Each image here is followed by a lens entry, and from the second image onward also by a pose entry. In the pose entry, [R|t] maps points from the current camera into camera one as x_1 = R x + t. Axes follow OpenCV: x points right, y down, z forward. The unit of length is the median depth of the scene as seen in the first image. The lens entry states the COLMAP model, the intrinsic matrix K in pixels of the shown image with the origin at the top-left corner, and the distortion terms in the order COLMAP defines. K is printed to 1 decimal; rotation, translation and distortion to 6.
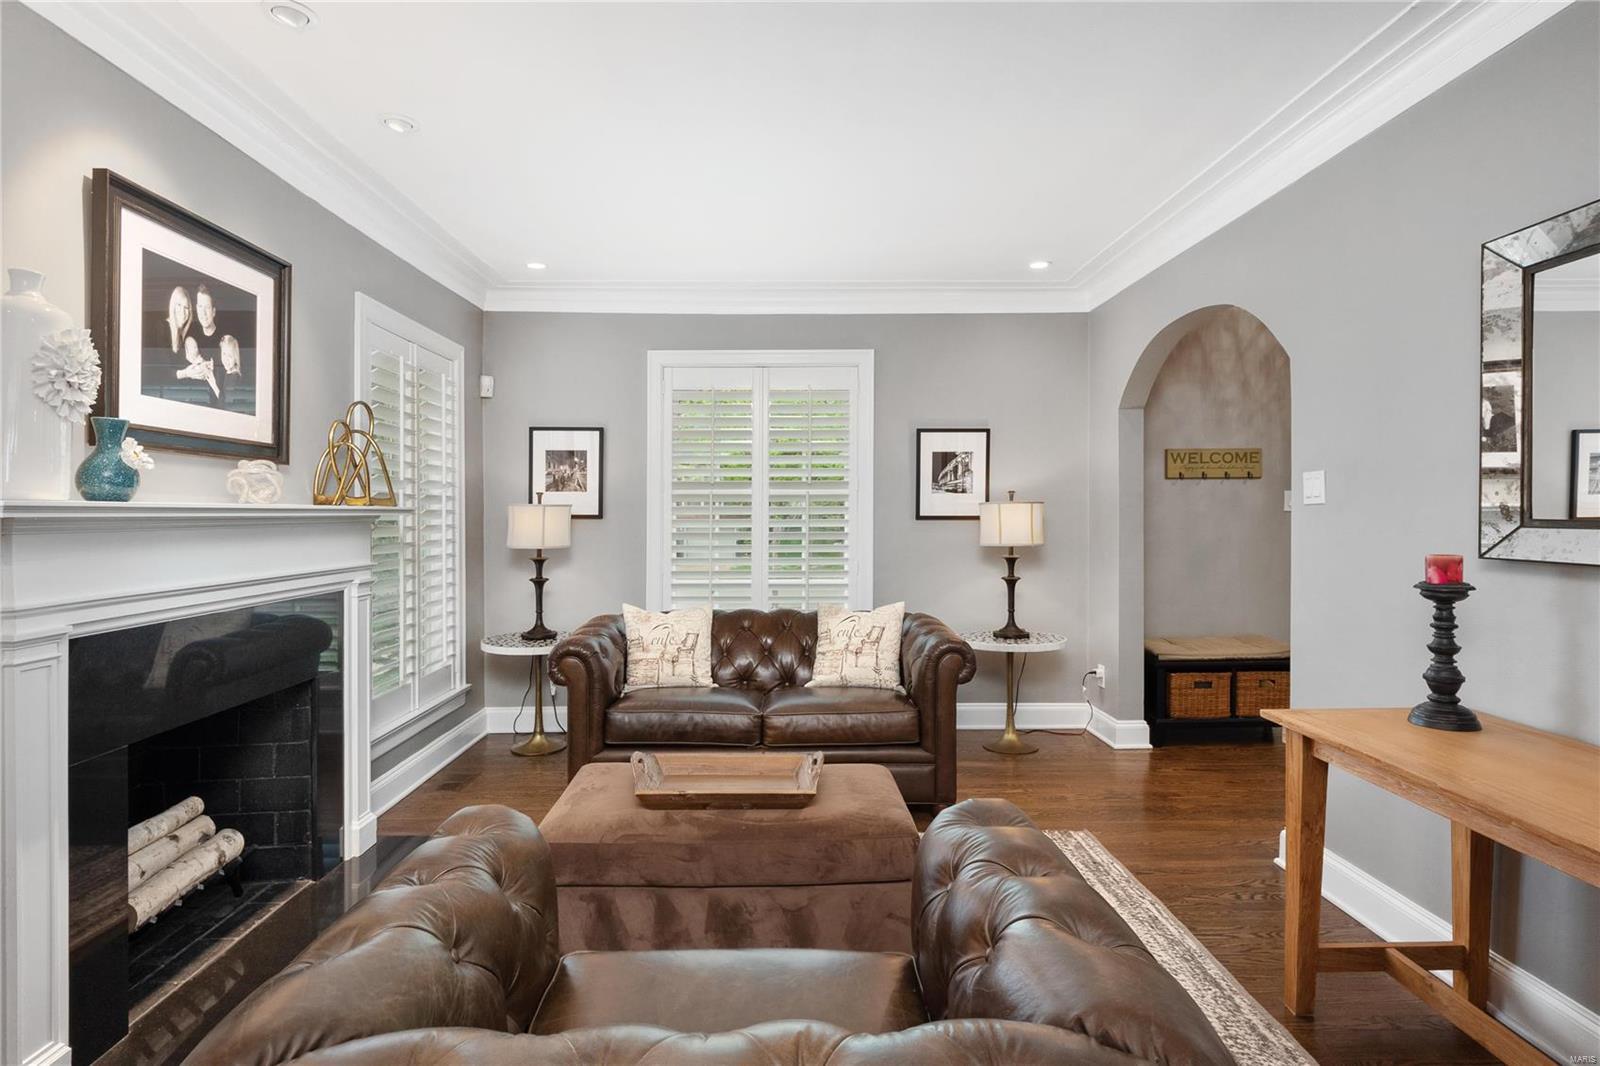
lens RADIAL K [[822.0, 0, 796.4], [0, 822.0, 521.6], [0, 0, 1]] dist [0.000811, -0.002366]
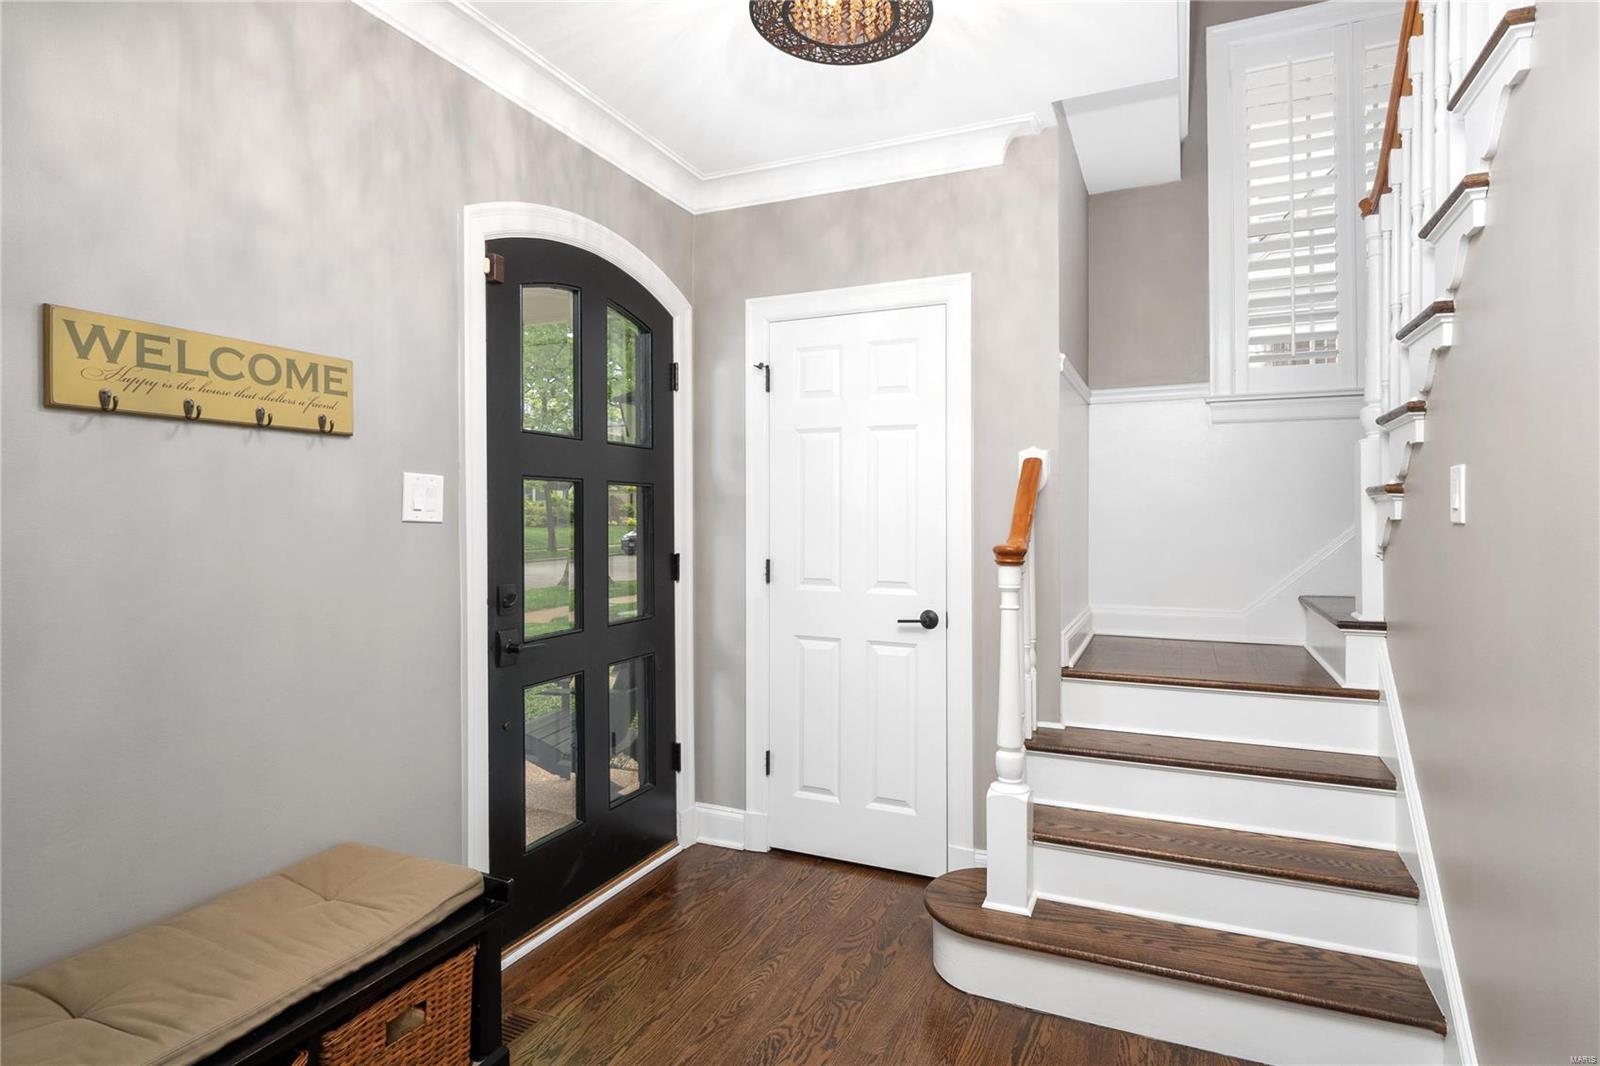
lens RADIAL K [[822.0, 0, 815.4], [0, 822.0, 524.9], [0, 0, 1]] dist [0.000811, -0.002366]
pose [[0.410754, -0.002022, 0.911744, 0.570508], [0.003564, 0.999993, 0.000612, -0.019593], [-0.911739, 0.002998, 0.410759, 1.217349]]
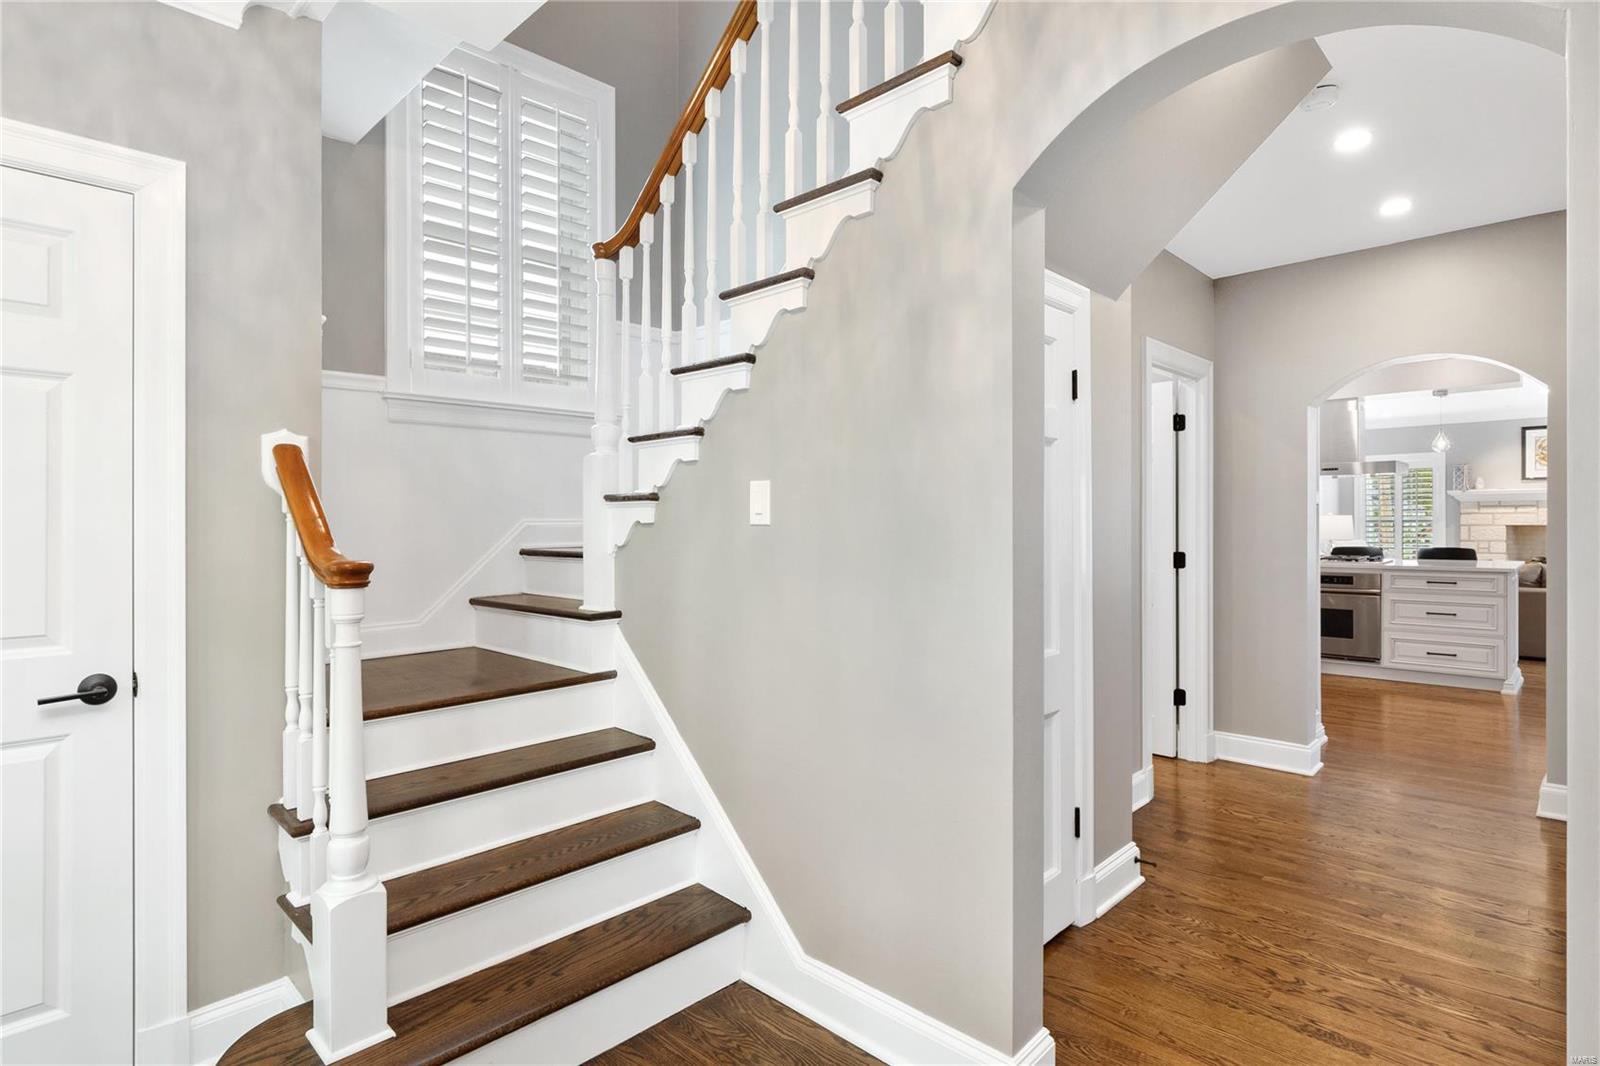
lens RADIAL K [[822.0, 0, 798.9], [0, 822.0, 523.8], [0, 0, 1]] dist [0.000811, -0.002366]
pose [[-0.697193, 0.005766, 0.716860, 0.833113], [0.016590, 0.999830, 0.008093, -0.030322], [-0.716691, 0.017535, -0.697170, 1.815874]]
